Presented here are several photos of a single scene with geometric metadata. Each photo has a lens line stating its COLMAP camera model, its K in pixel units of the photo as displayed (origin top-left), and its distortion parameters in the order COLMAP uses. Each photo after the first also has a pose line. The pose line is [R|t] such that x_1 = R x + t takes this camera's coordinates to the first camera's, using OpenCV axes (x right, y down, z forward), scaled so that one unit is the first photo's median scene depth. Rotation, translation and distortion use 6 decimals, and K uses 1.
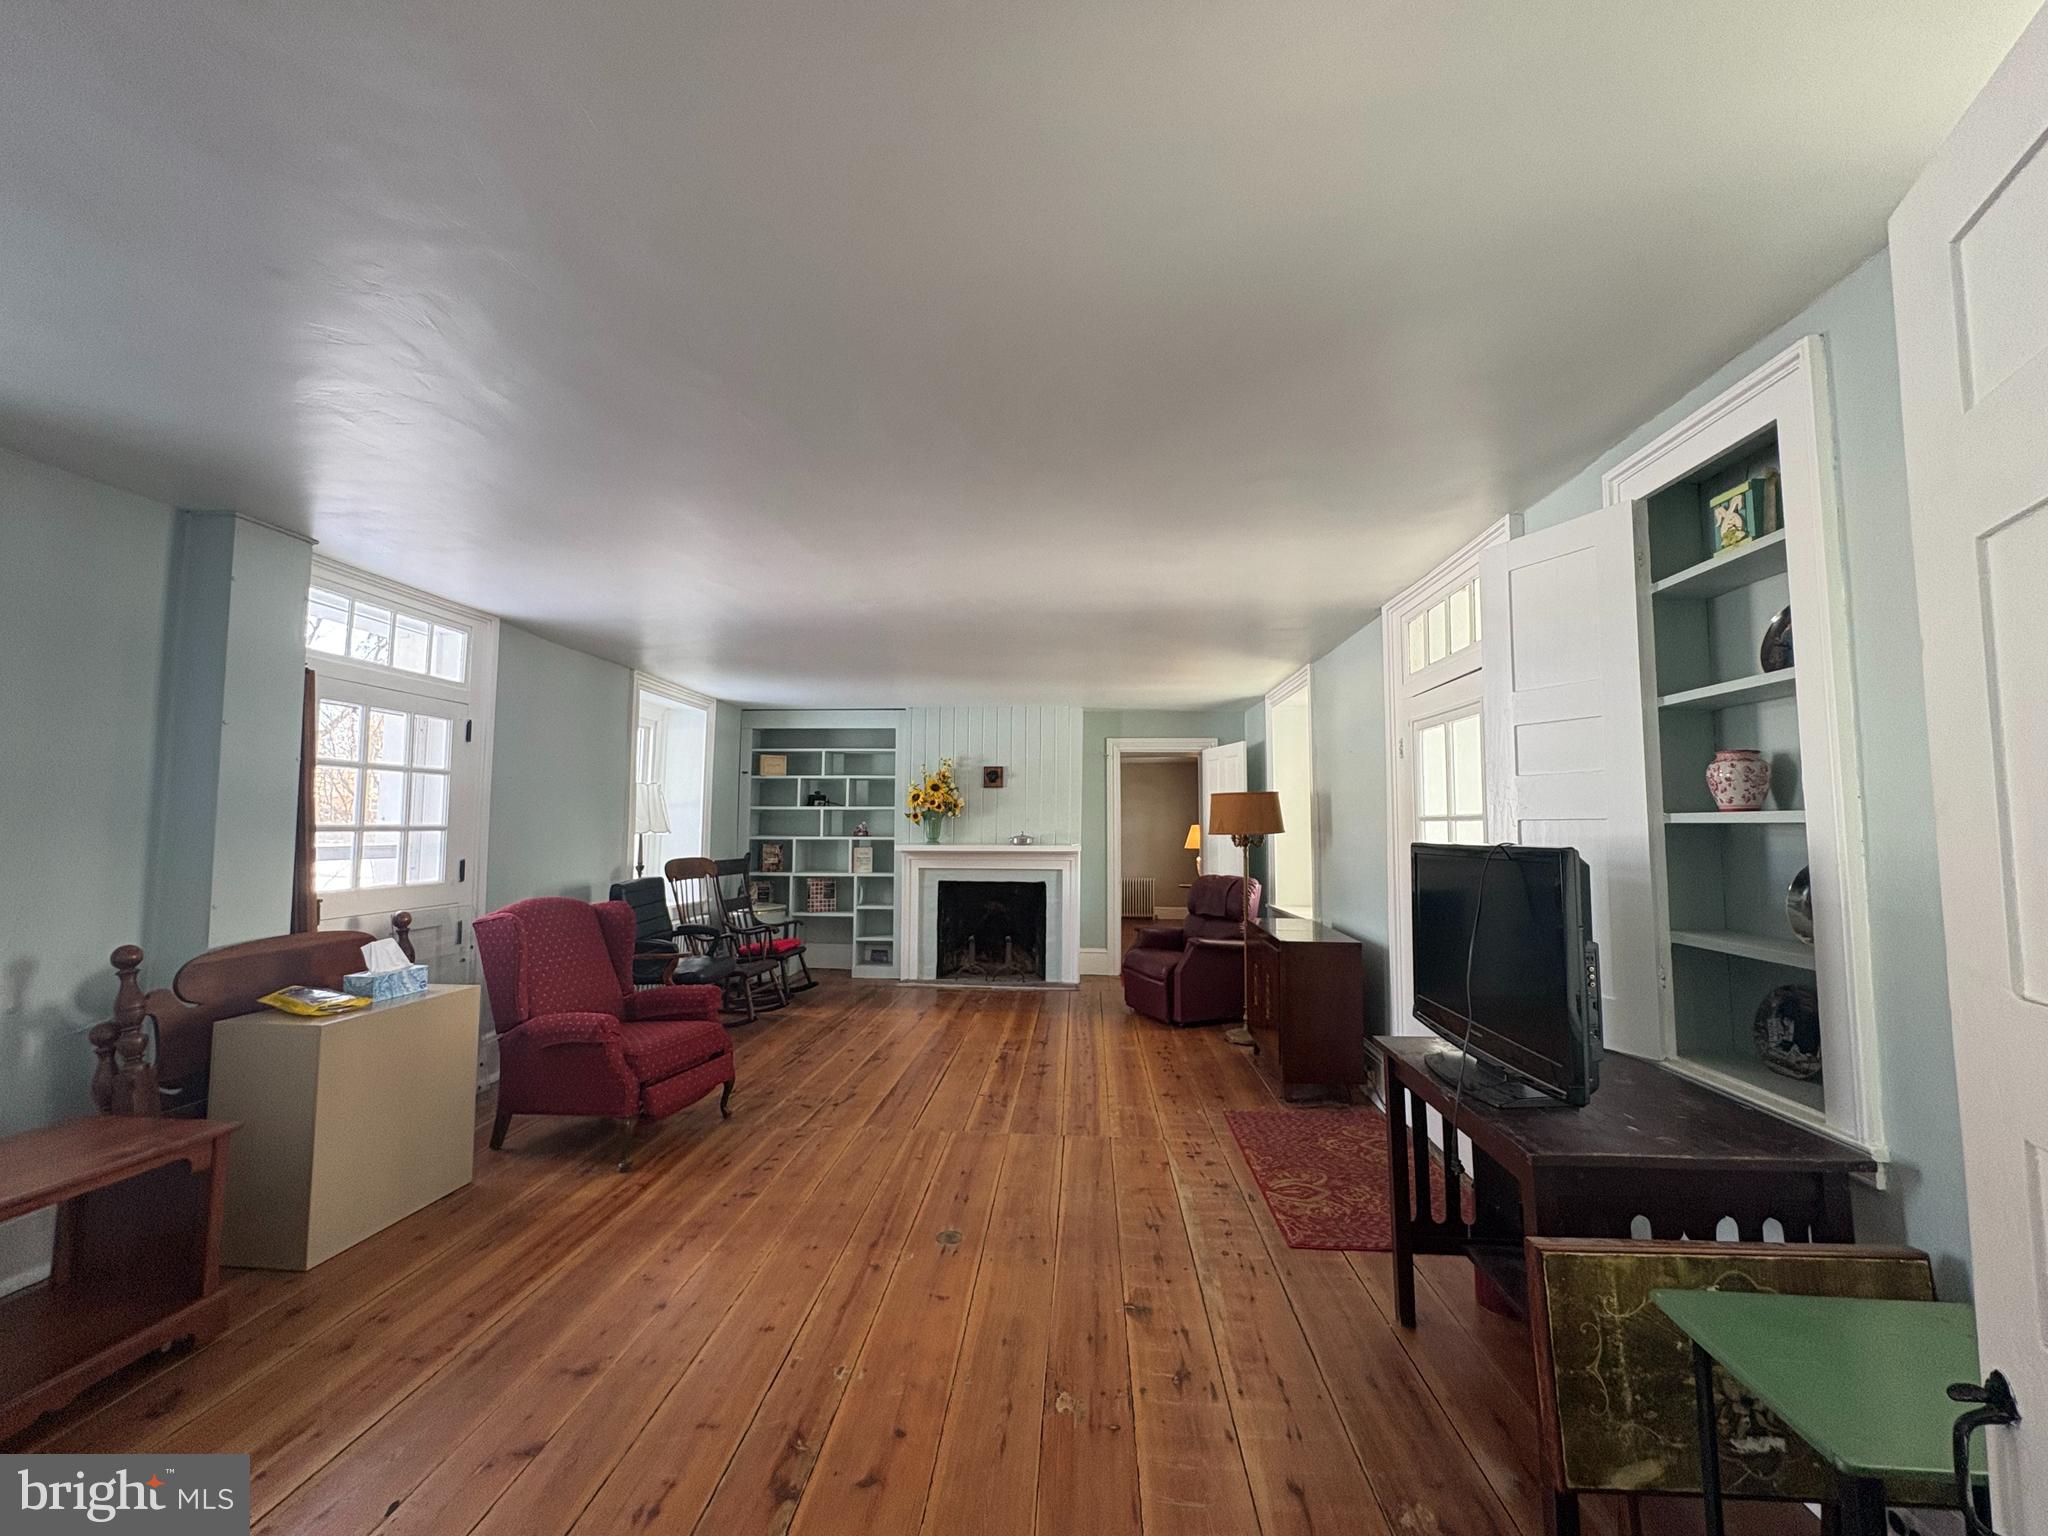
lens RADIAL K [[816.2, 0, 1029.8], [0, 816.2, 770.2], [0, 0, 1]] dist [0.000165, 0.000715]
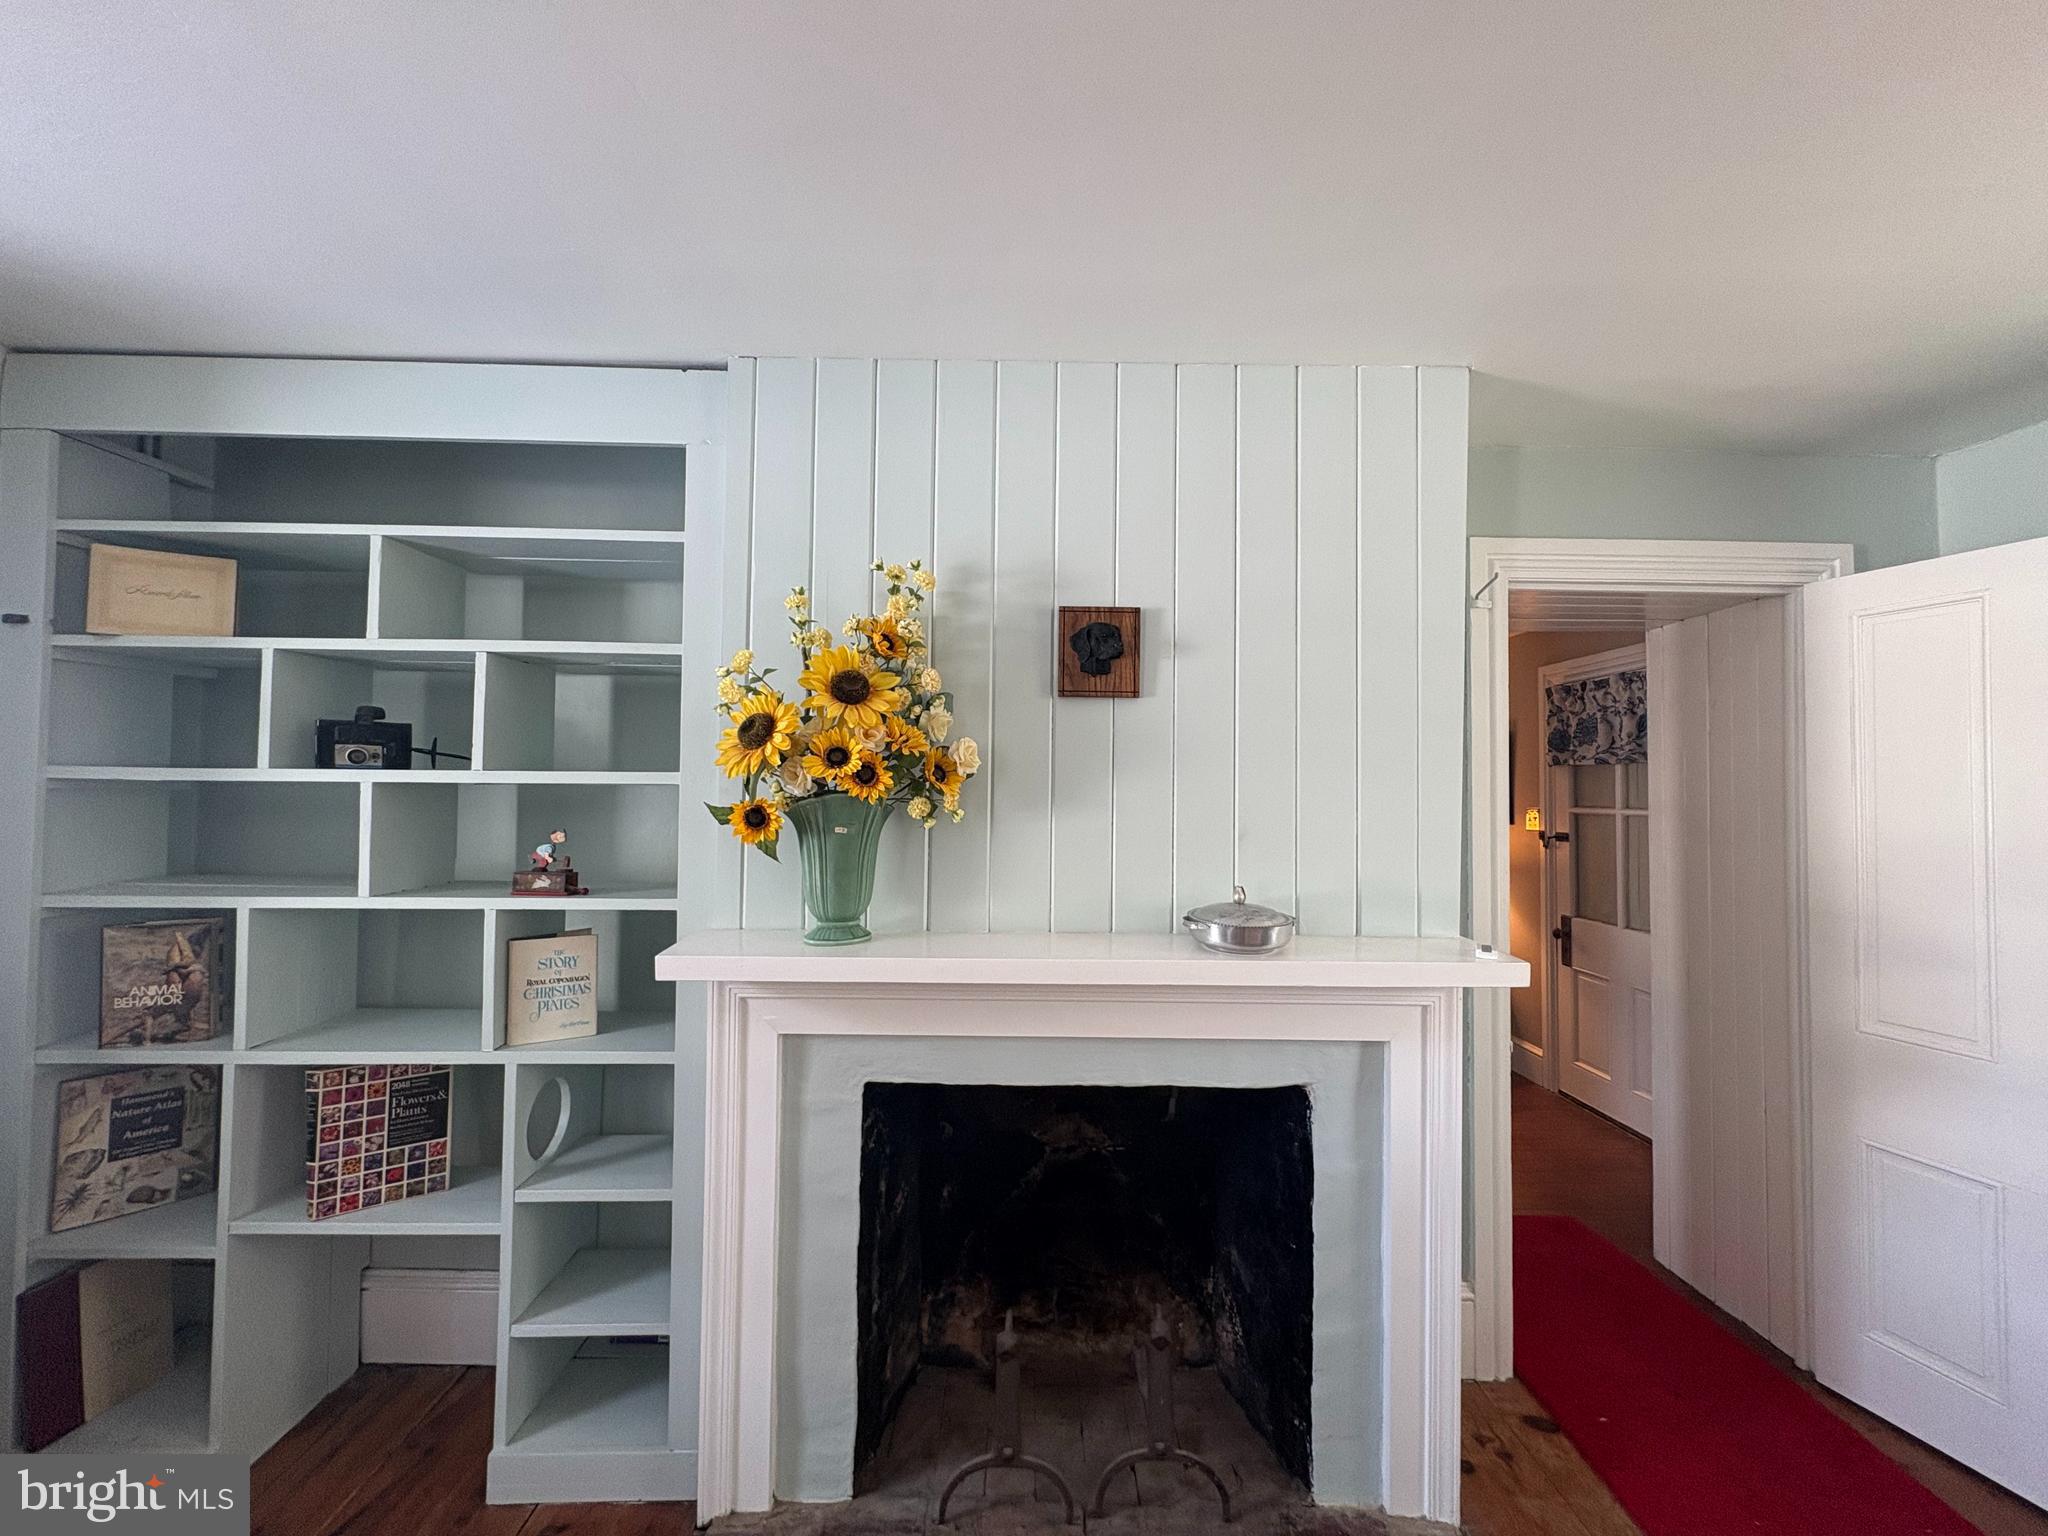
lens RADIAL K [[816.2, 0, 1028.3], [0, 816.2, 774.8], [0, 0, 1]] dist [0.000165, 0.000715]
pose [[0.997807, 0.009822, 0.065452, -0.080454], [-0.012464, 0.999118, 0.040087, 0.034612], [-0.065000, -0.040815, 0.997050, 0.760845]]
